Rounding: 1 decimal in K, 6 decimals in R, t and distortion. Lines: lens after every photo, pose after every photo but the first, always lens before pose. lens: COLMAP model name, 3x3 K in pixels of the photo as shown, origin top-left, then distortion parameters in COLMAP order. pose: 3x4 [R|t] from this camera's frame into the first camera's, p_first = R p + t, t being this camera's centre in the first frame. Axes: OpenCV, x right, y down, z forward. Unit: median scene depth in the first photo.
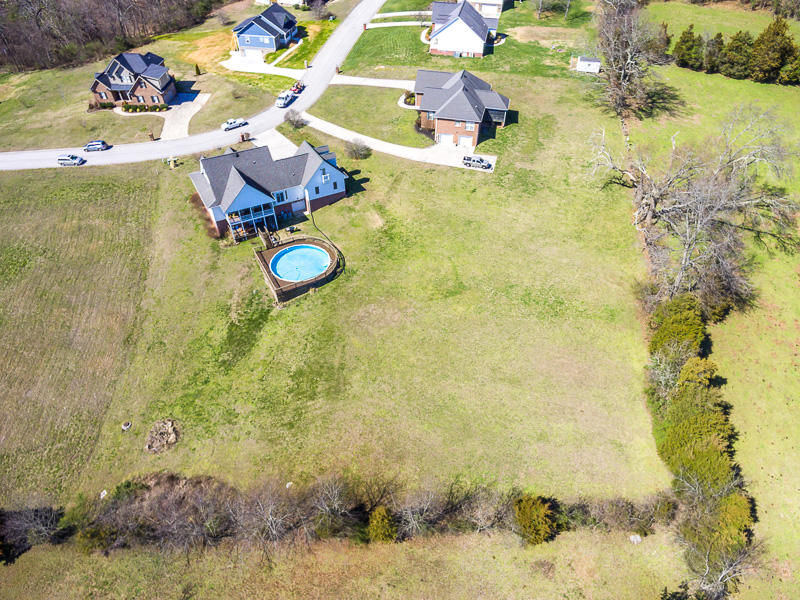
lens RADIAL K [[515.0, 0, 414.0], [0, 515.0, 301.5], [0, 0, 1]] dist [0.032477, -0.028609]
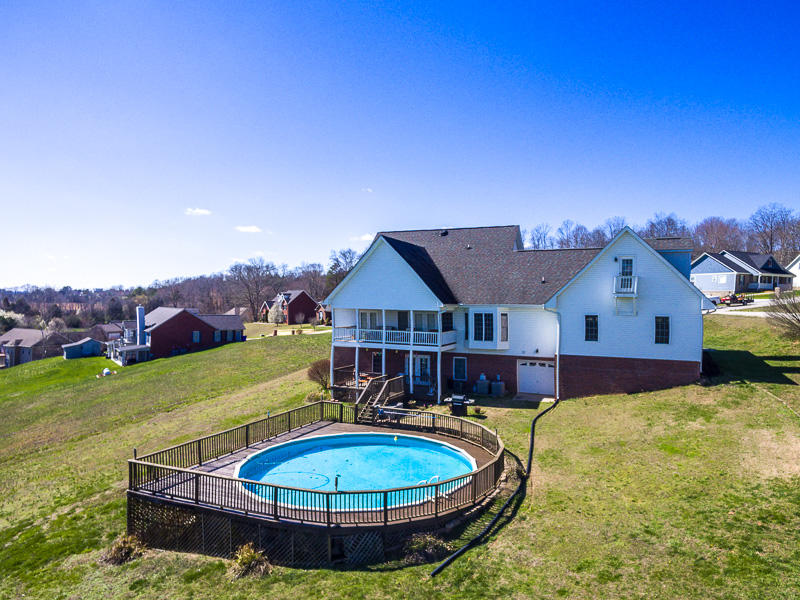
lens RADIAL K [[515.0, 0, 414.0], [0, 515.0, 301.5], [0, 0, 1]] dist [0.032477, -0.028609]
pose [[0.590030, -0.007504, -0.807346, -0.000532], [-0.547652, 0.731027, -0.407034, -0.043630], [0.593246, 0.682307, 0.427218, 0.815674]]
